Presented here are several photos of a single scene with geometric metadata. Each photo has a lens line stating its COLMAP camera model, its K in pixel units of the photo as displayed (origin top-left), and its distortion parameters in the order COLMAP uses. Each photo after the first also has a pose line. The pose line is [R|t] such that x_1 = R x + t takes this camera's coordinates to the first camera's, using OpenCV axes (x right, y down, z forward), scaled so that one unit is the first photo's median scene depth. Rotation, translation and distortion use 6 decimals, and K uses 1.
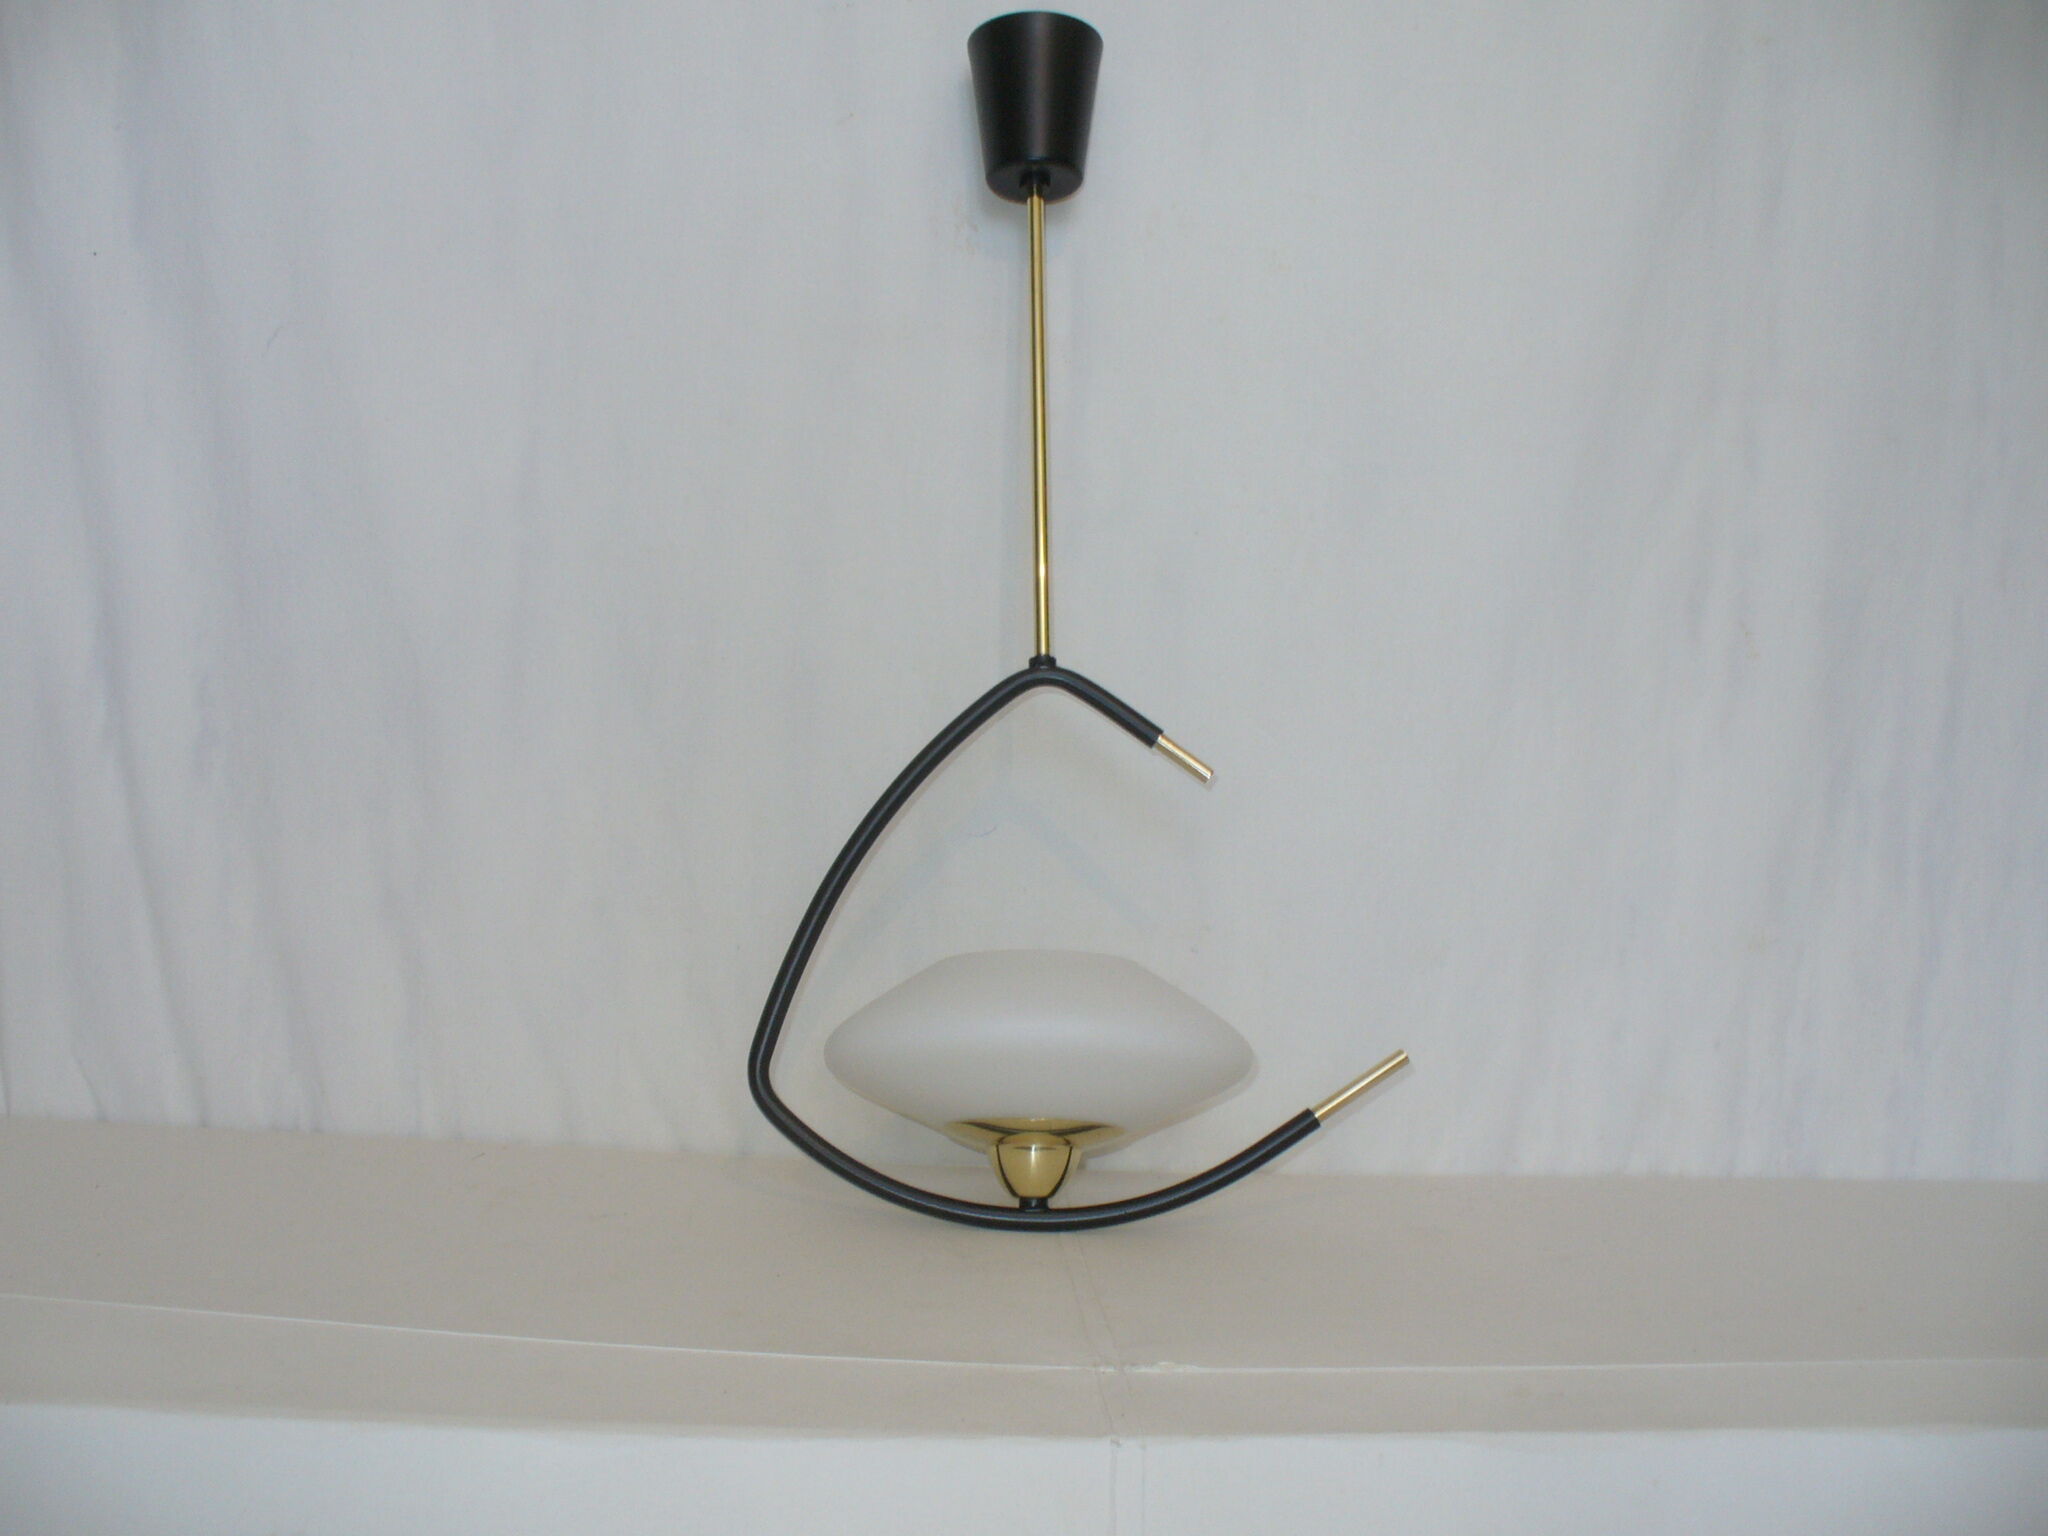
lens RADIAL K [[2225.0, 0, 1037.2], [0, 2225.0, 766.4], [0, 0, 1]] dist [-0.061610, 0.000000]
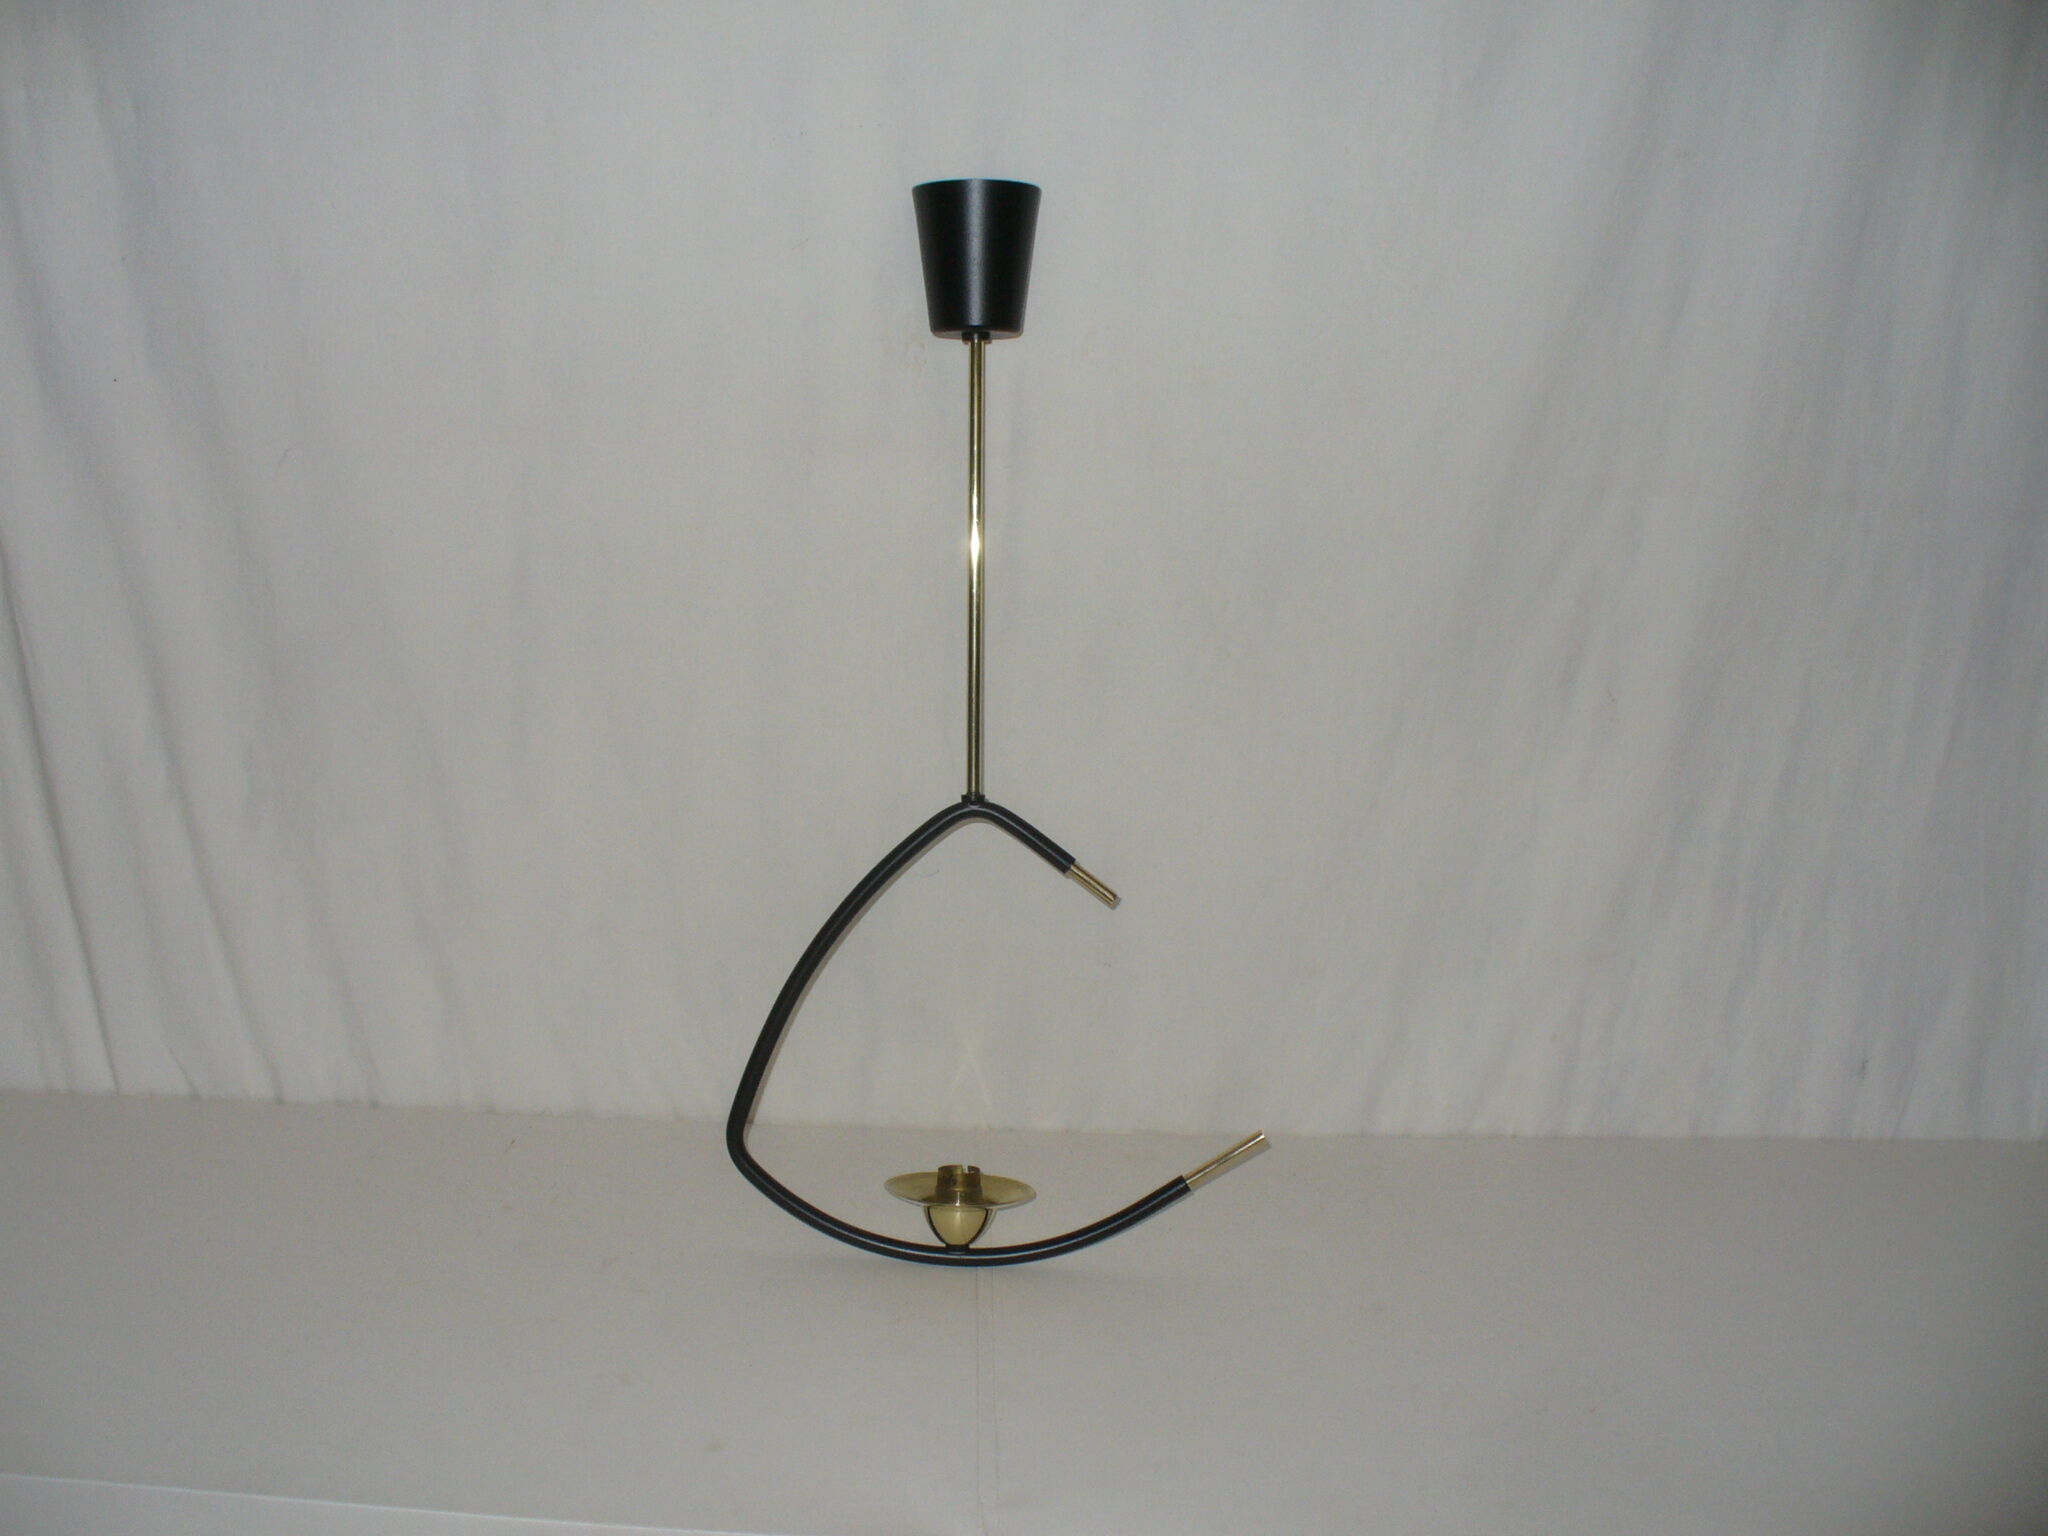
lens RADIAL K [[2225.0, 0, 1016.6], [0, 2225.0, 768.7], [0, 0, 1]] dist [-0.061610, 0.000000]
pose [[0.999685, 0.020408, -0.014598, 0.038449], [-0.015235, 0.955955, 0.293118, -0.369284], [0.019937, -0.292803, 0.955965, -0.092858]]
